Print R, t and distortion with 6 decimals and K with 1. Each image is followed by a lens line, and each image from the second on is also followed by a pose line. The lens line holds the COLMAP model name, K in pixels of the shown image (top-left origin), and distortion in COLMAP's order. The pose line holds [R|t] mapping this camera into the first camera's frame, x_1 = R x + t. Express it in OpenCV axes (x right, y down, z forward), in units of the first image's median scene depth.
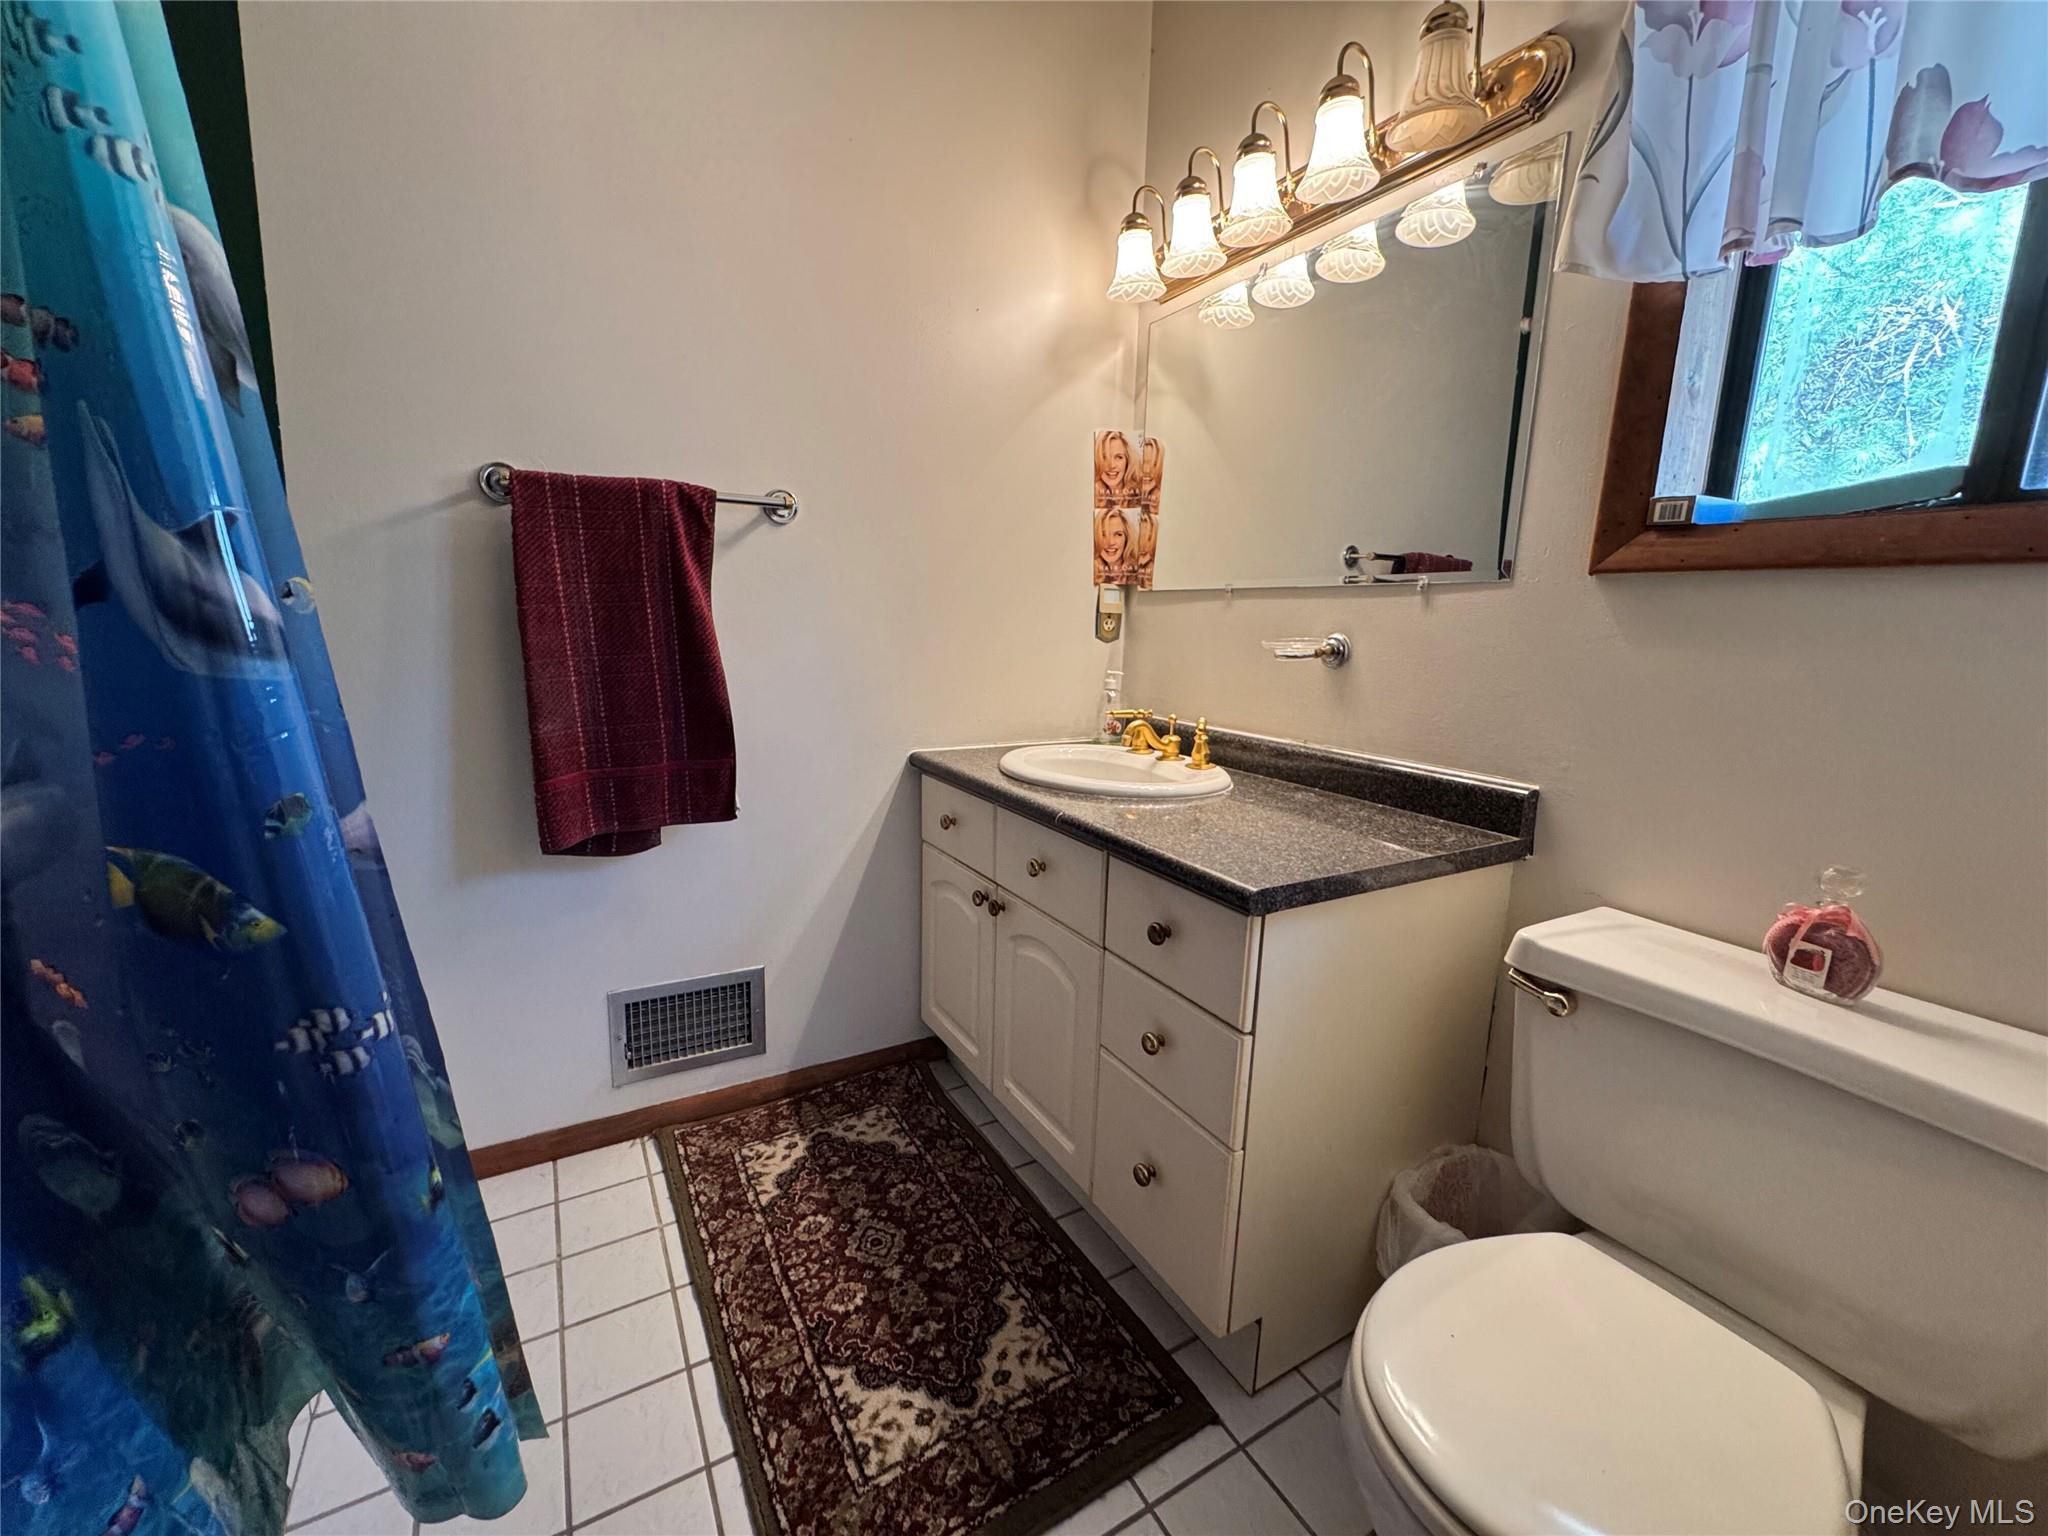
lens RADIAL K [[823.5, 0, 1026.6], [0, 823.5, 758.9], [0, 0, 1]] dist [-0.003029, 0.000296]
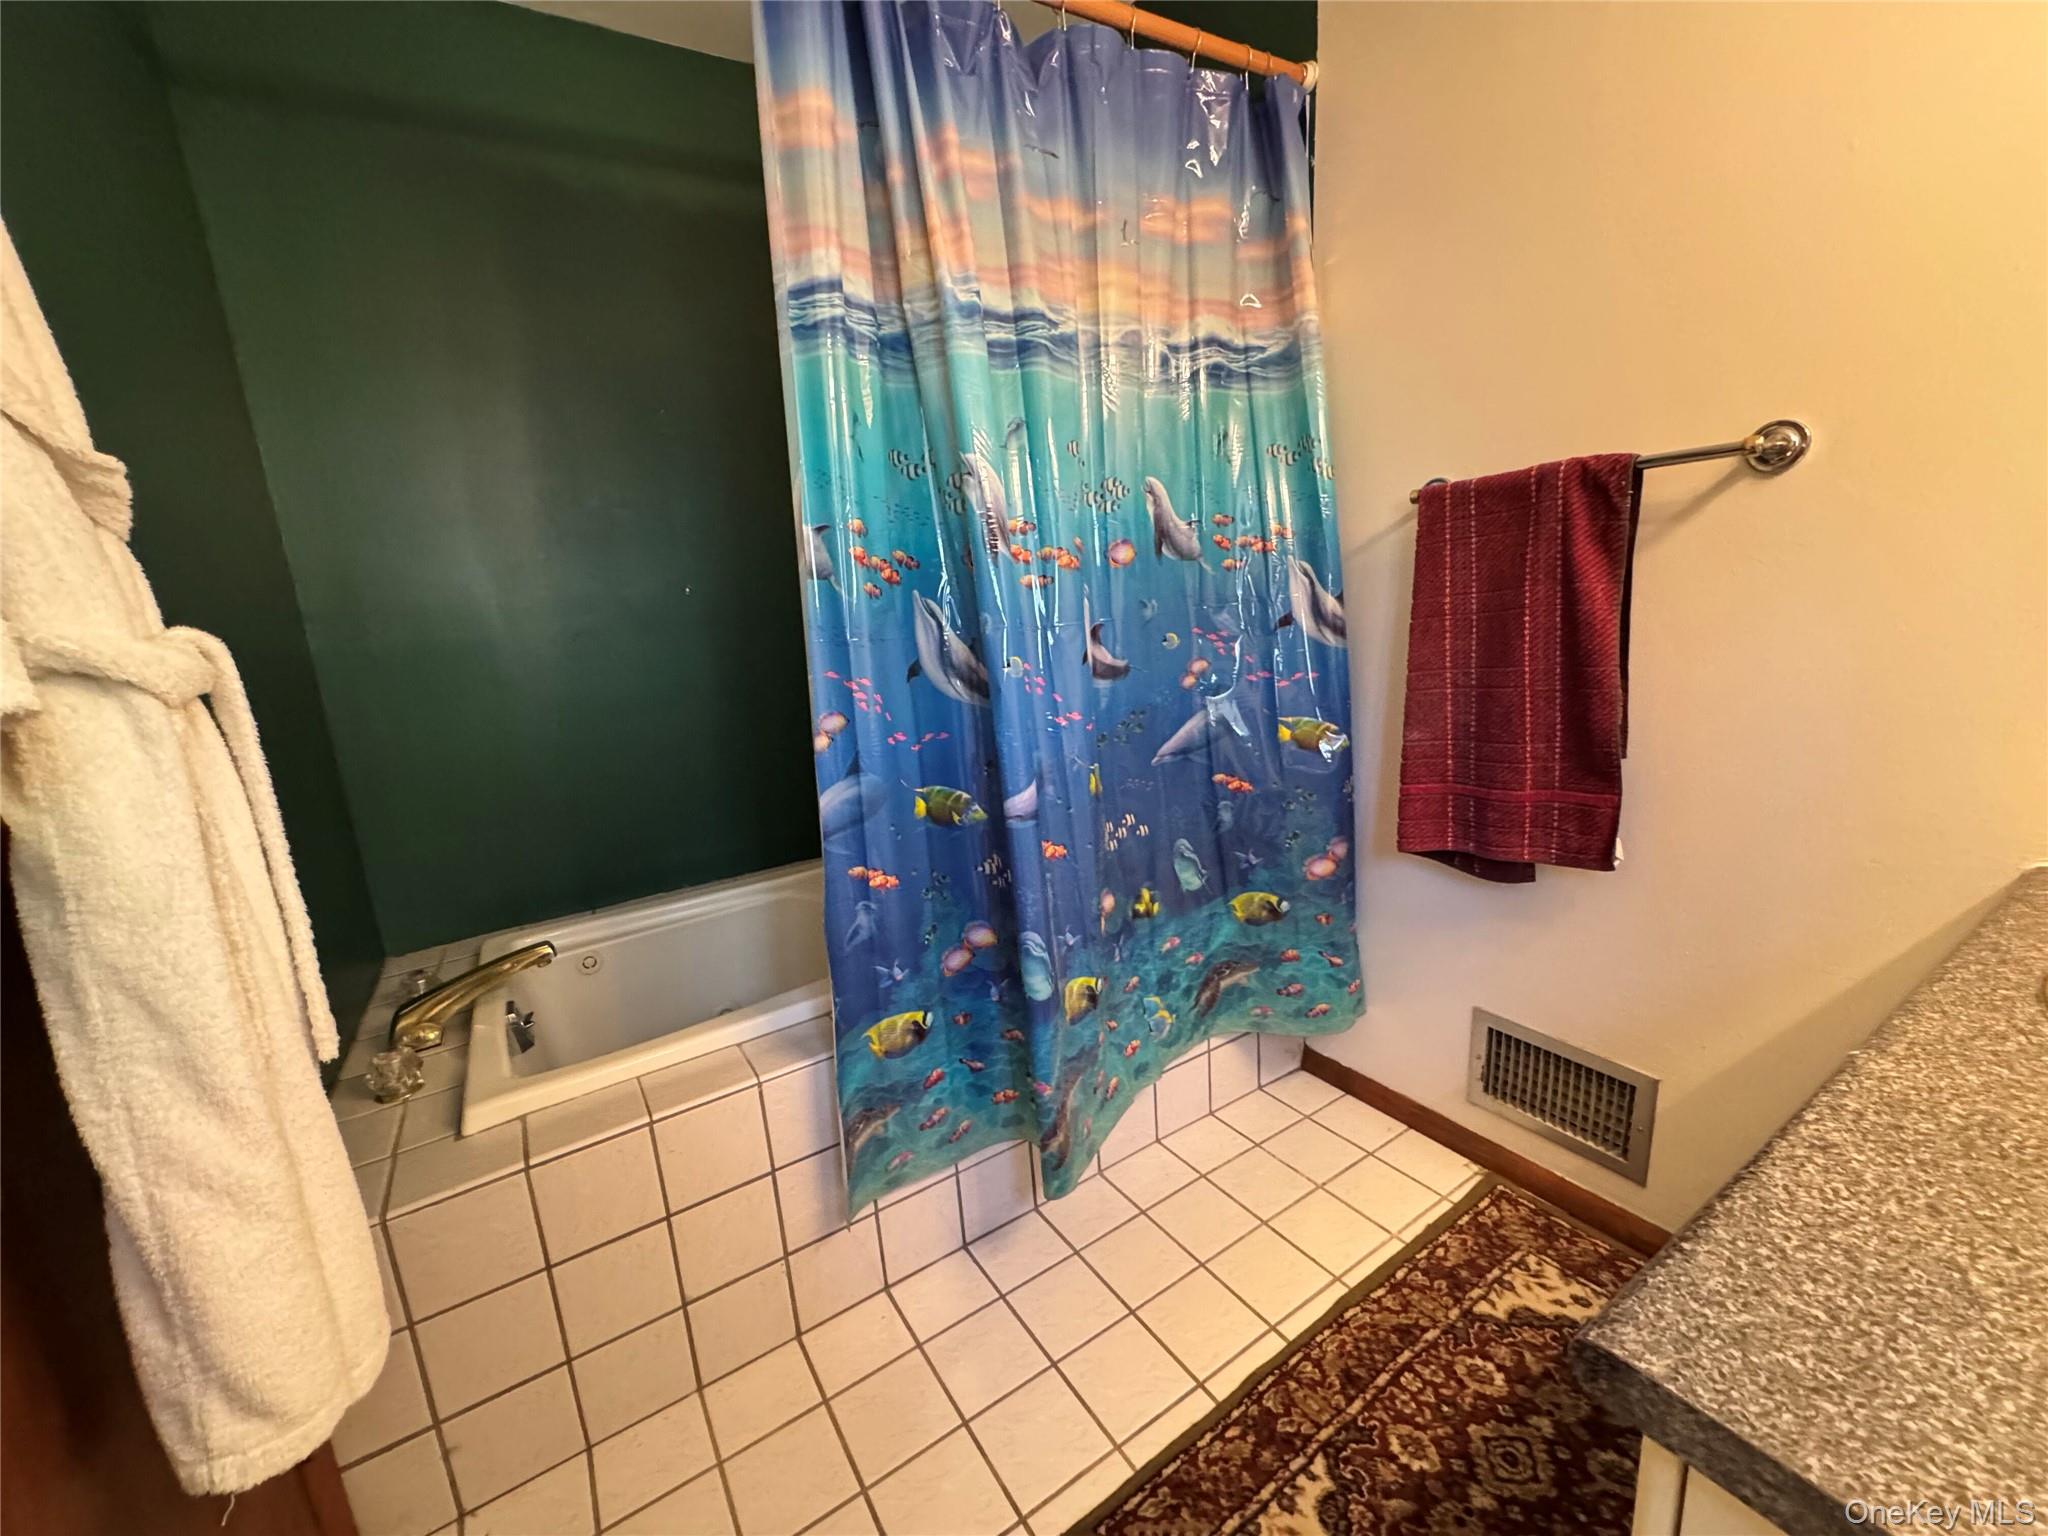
lens RADIAL K [[823.5, 0, 1030.3], [0, 823.5, 771.1], [0, 0, 1]] dist [-0.003029, 0.000296]
pose [[0.044866, 0.183689, -0.981960, 0.450197], [-0.093668, 0.979393, 0.178929, -0.141139], [0.994592, 0.083950, 0.061148, 0.475899]]
